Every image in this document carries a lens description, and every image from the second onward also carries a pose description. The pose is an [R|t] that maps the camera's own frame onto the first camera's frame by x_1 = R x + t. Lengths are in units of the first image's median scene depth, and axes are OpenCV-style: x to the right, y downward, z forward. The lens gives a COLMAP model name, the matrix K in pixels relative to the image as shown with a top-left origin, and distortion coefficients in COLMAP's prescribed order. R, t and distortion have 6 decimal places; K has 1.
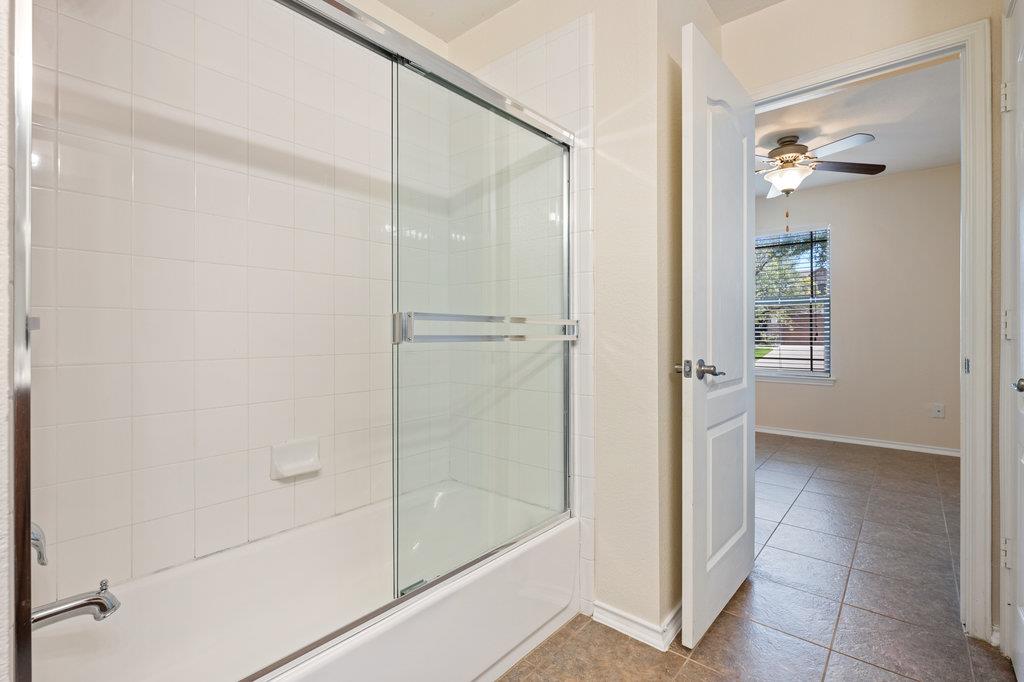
lens RADIAL K [[474.6, 0, 513.4], [0, 474.6, 331.9], [0, 0, 1]] dist [-0.003802, -0.000958]
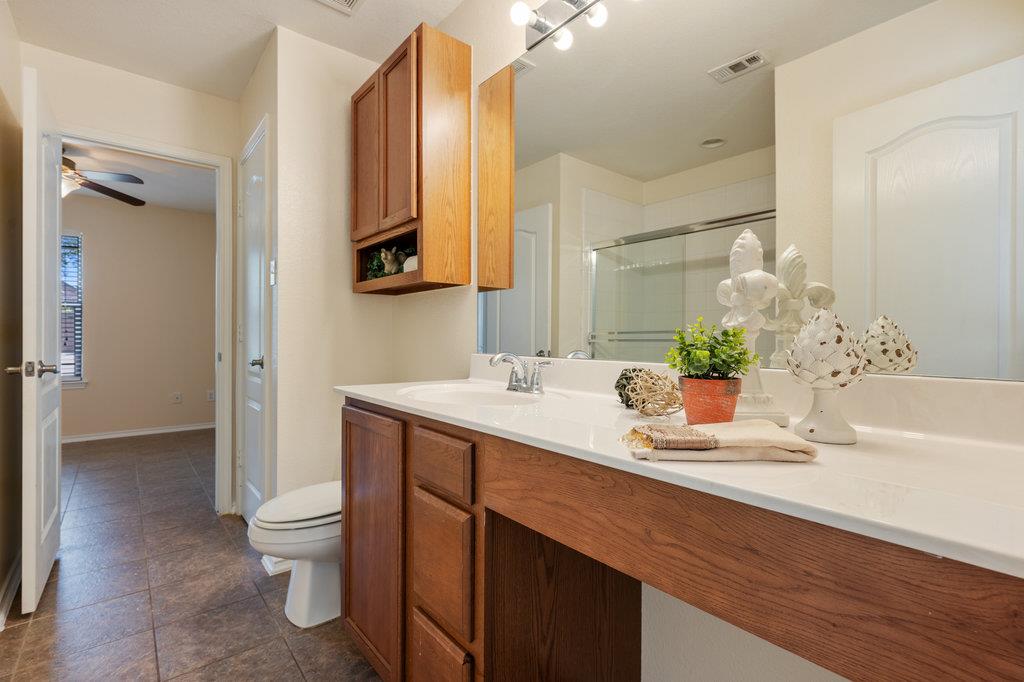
lens RADIAL K [[474.6, 0, 513.3], [0, 474.6, 337.6], [0, 0, 1]] dist [-0.003802, -0.000958]
pose [[0.180242, 0.000143, 0.983622, -0.533027], [-0.001691, 0.999999, 0.000164, -0.000769], [-0.983621, -0.001693, 0.180242, -0.351419]]
